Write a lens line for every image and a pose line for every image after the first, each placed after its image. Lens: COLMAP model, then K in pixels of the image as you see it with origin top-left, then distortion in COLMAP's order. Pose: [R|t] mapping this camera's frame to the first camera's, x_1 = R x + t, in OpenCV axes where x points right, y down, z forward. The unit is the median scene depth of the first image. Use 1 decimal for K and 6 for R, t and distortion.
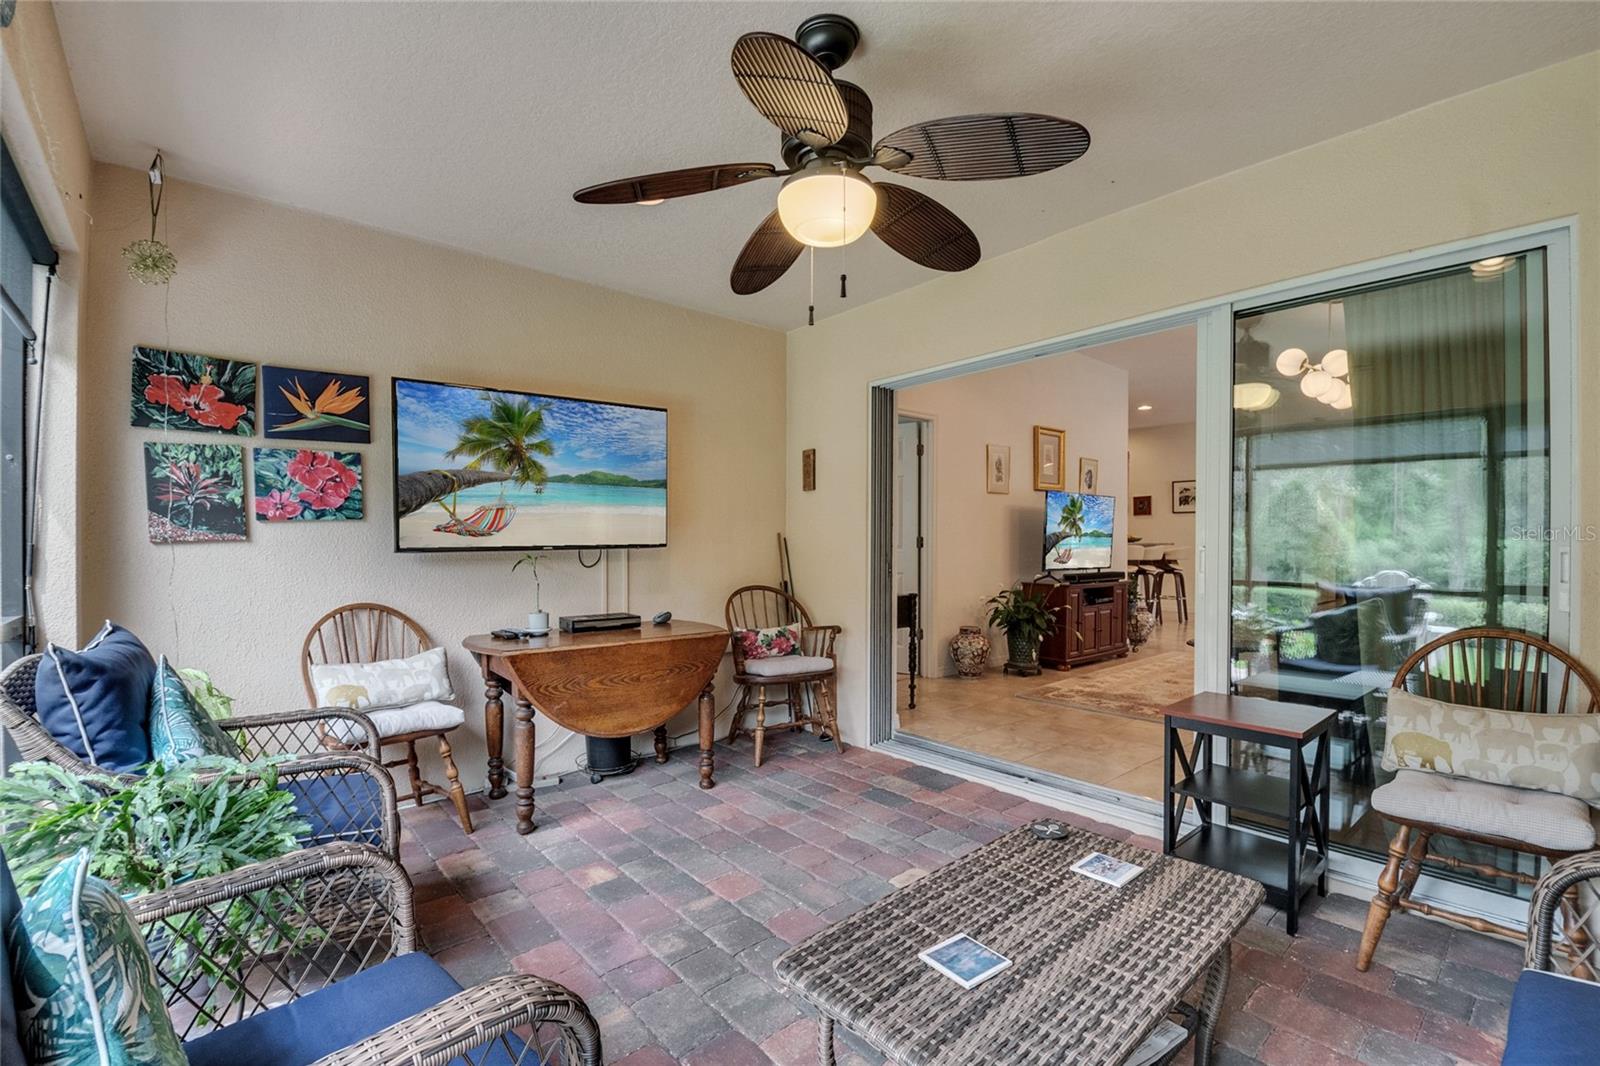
lens RADIAL K [[707.1, 0, 792.7], [0, 707.1, 544.8], [0, 0, 1]] dist [-0.011200, -0.006476]
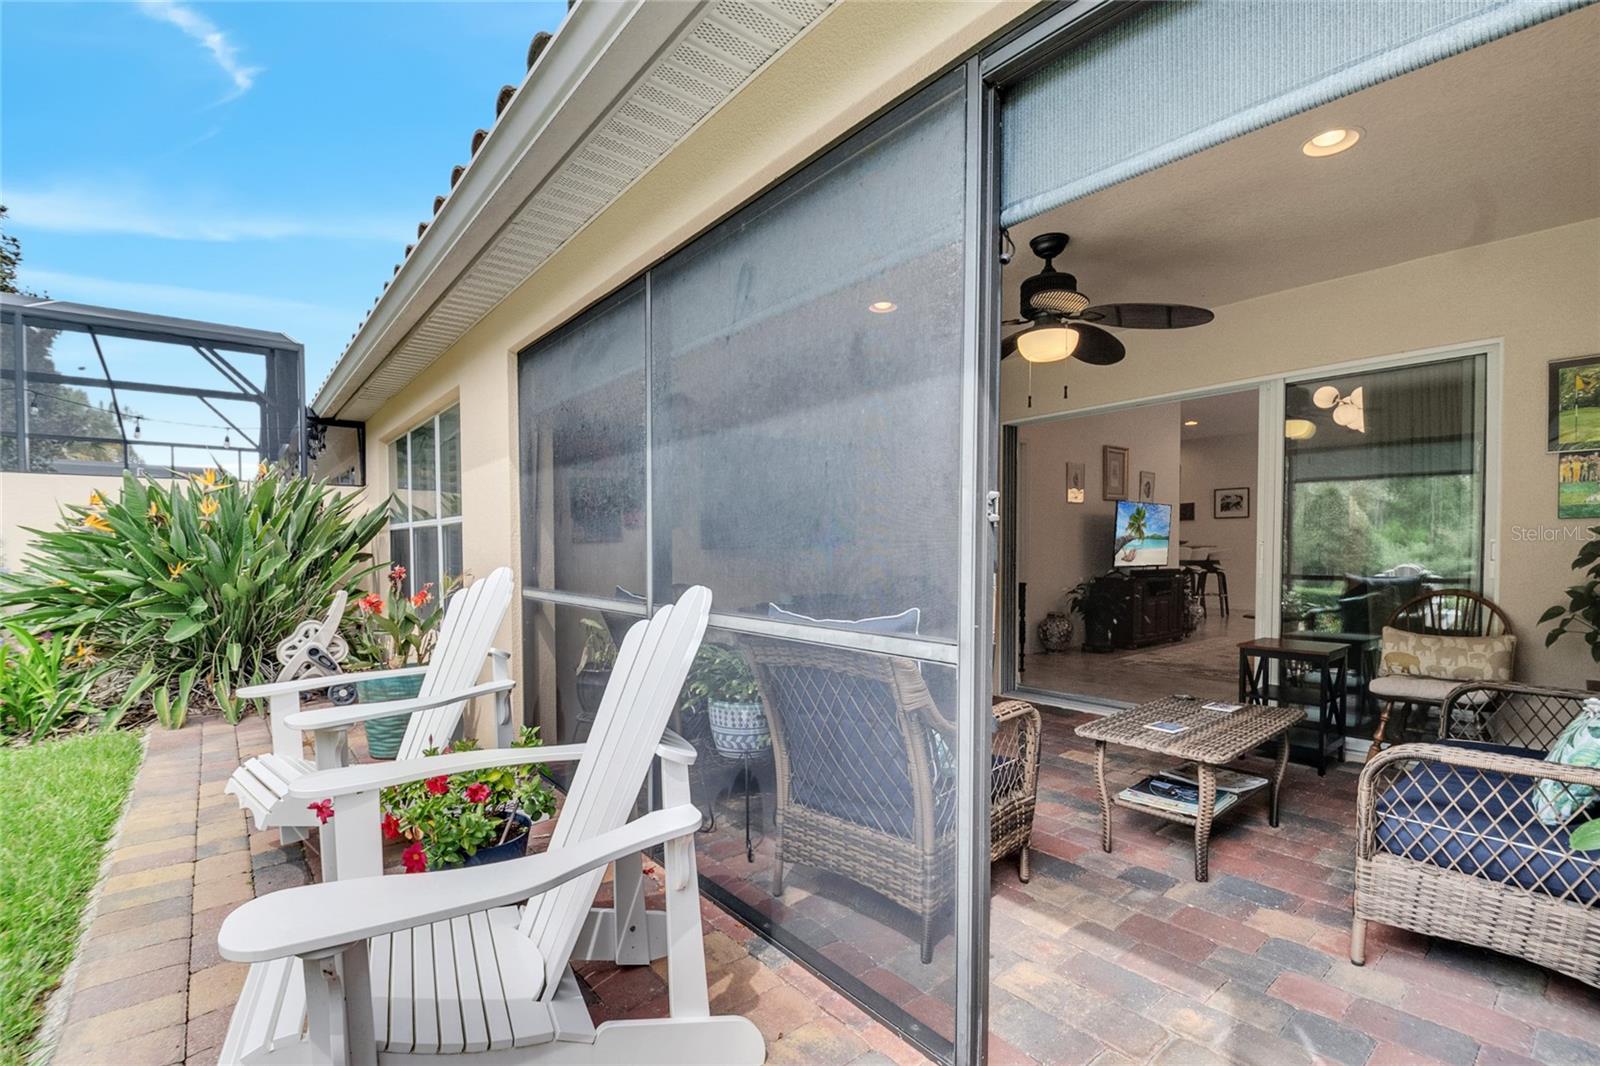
lens RADIAL K [[707.1, 0, 791.1], [0, 707.1, 568.7], [0, 0, 1]] dist [-0.011200, -0.006476]
pose [[0.999420, -0.004294, -0.033789, -0.162883], [0.005068, 0.999726, 0.022867, 0.009291], [0.033682, -0.023025, 0.999167, -0.232889]]
